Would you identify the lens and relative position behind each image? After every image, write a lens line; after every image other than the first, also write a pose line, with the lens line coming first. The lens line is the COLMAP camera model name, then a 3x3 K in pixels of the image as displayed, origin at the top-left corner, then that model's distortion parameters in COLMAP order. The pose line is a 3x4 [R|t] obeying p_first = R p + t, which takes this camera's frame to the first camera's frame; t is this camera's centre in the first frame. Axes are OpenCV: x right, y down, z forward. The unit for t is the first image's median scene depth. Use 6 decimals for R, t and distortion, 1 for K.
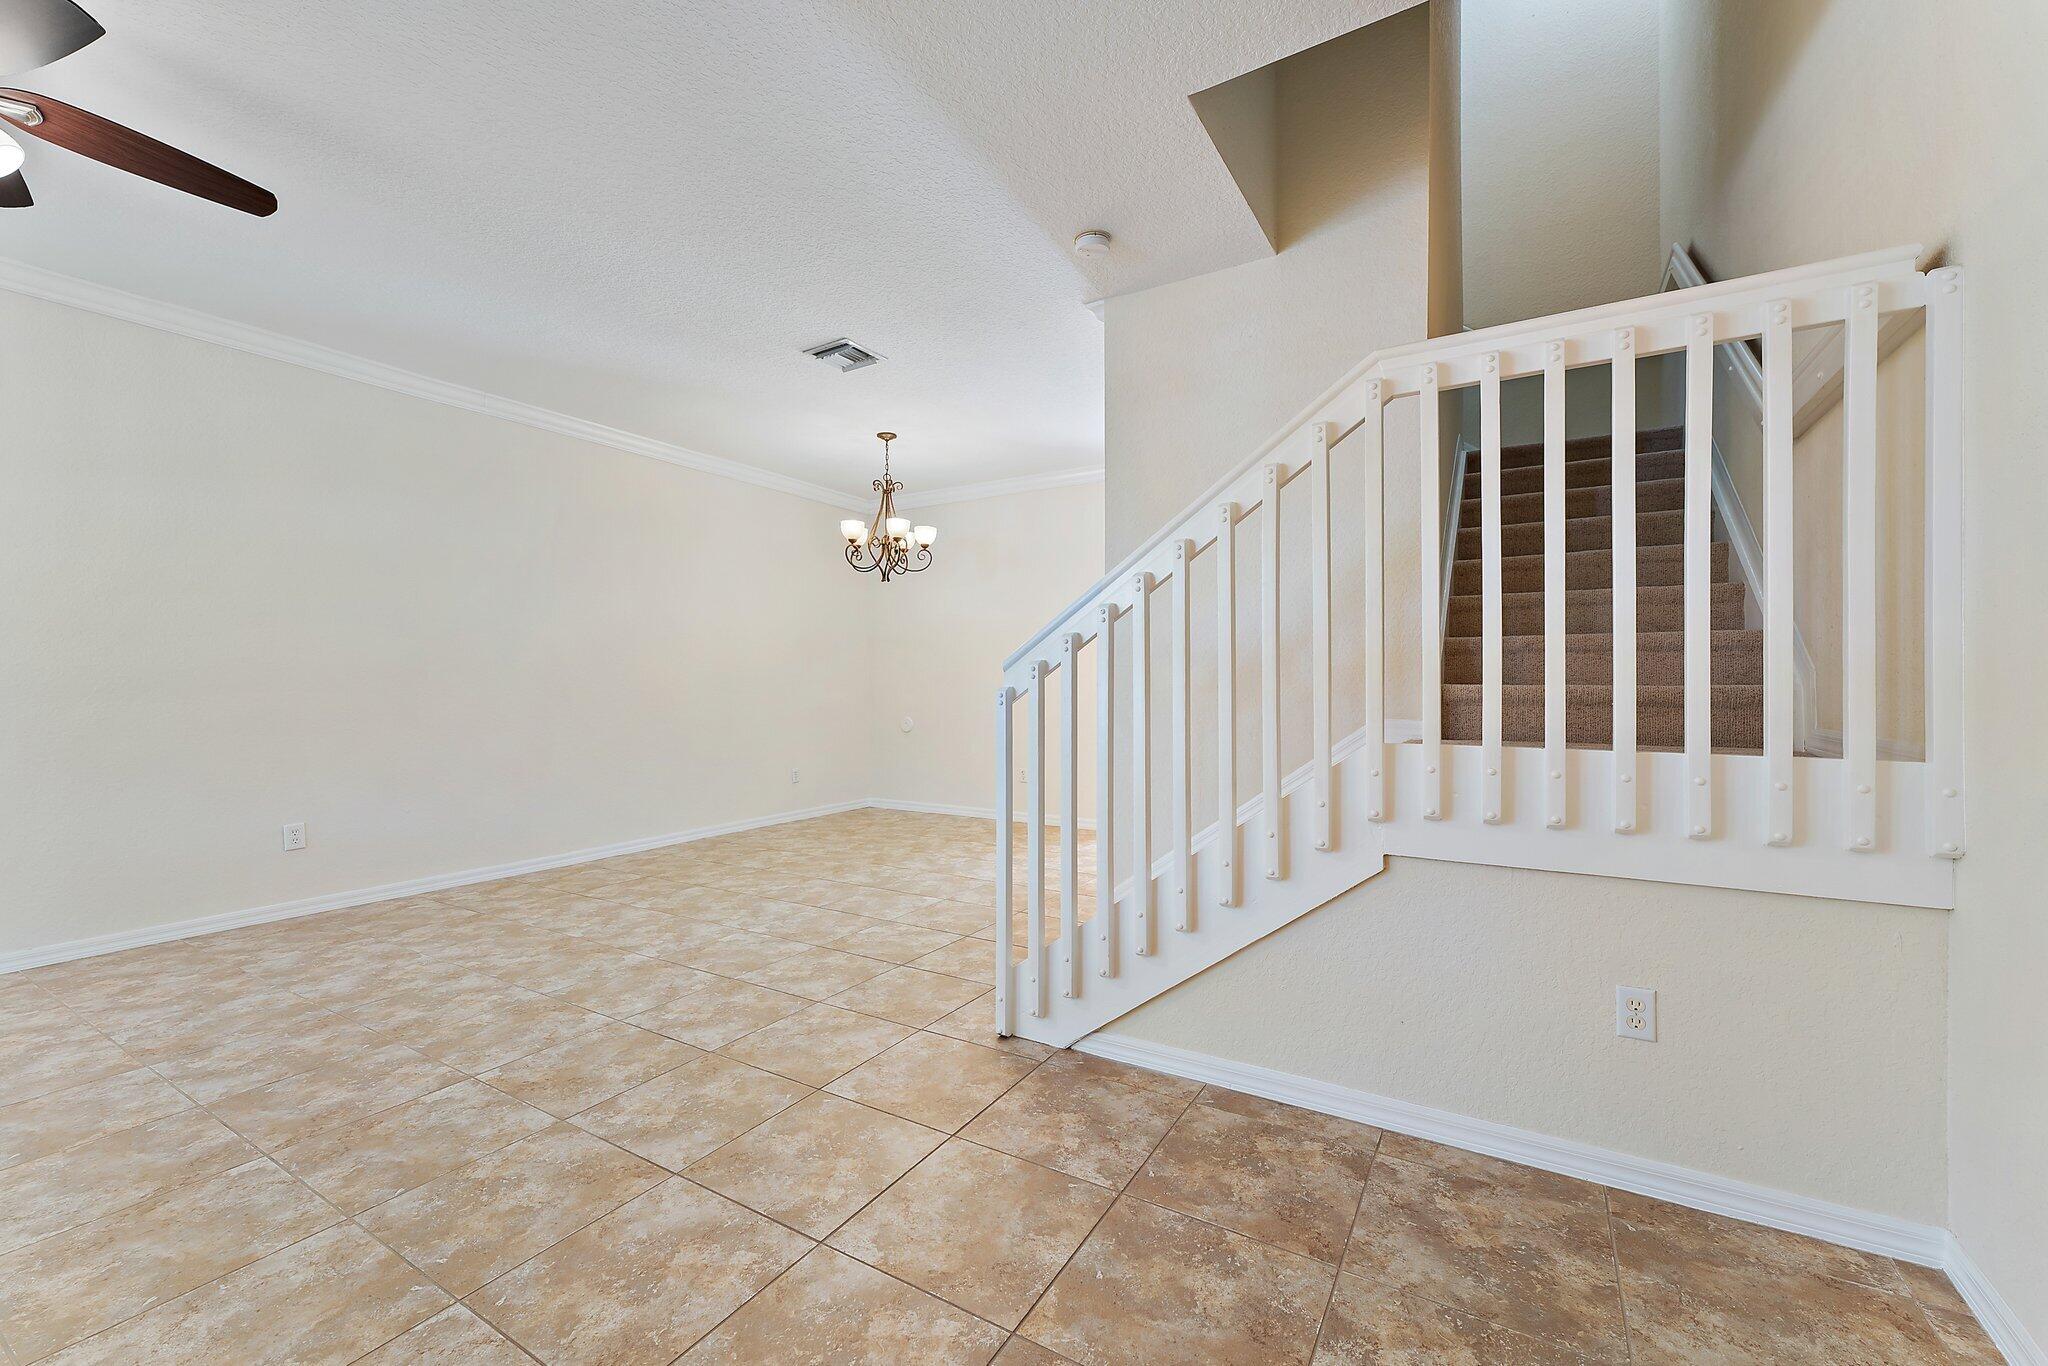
lens RADIAL K [[816.7, 0, 1025.7], [0, 816.7, 680.8], [0, 0, 1]] dist [0.001468, -0.000265]
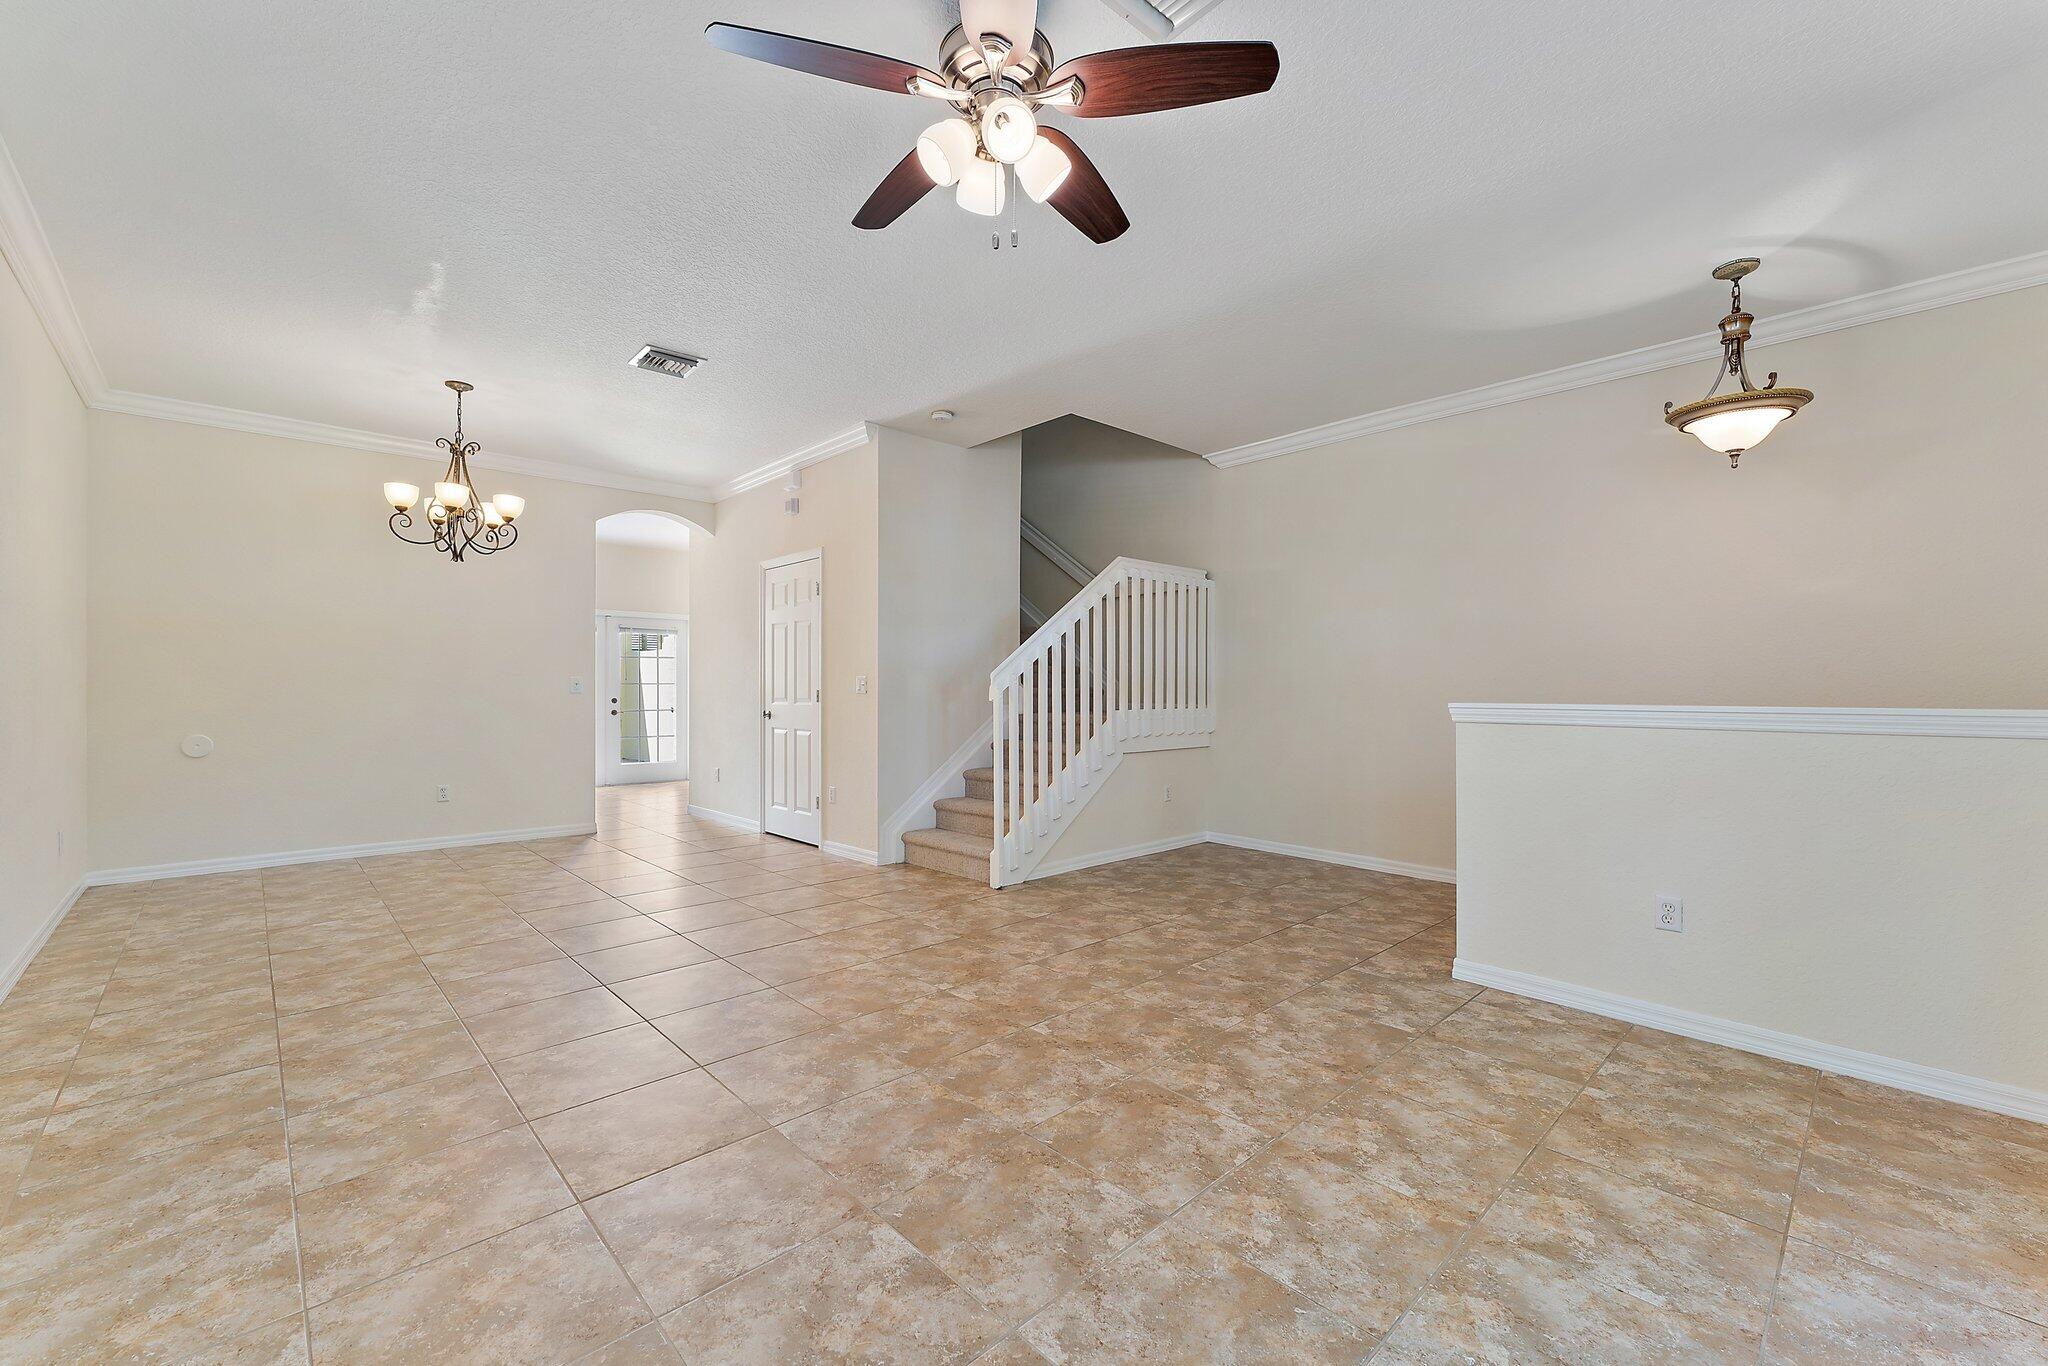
lens RADIAL K [[816.7, 0, 1009.7], [0, 816.7, 687.0], [0, 0, 1]] dist [0.001468, -0.000265]
pose [[0.288978, 0.002828, 0.957332, -1.552017], [-0.005849, 0.999982, -0.001188, 0.005320], [-0.957318, -0.005257, 0.288990, 0.436272]]
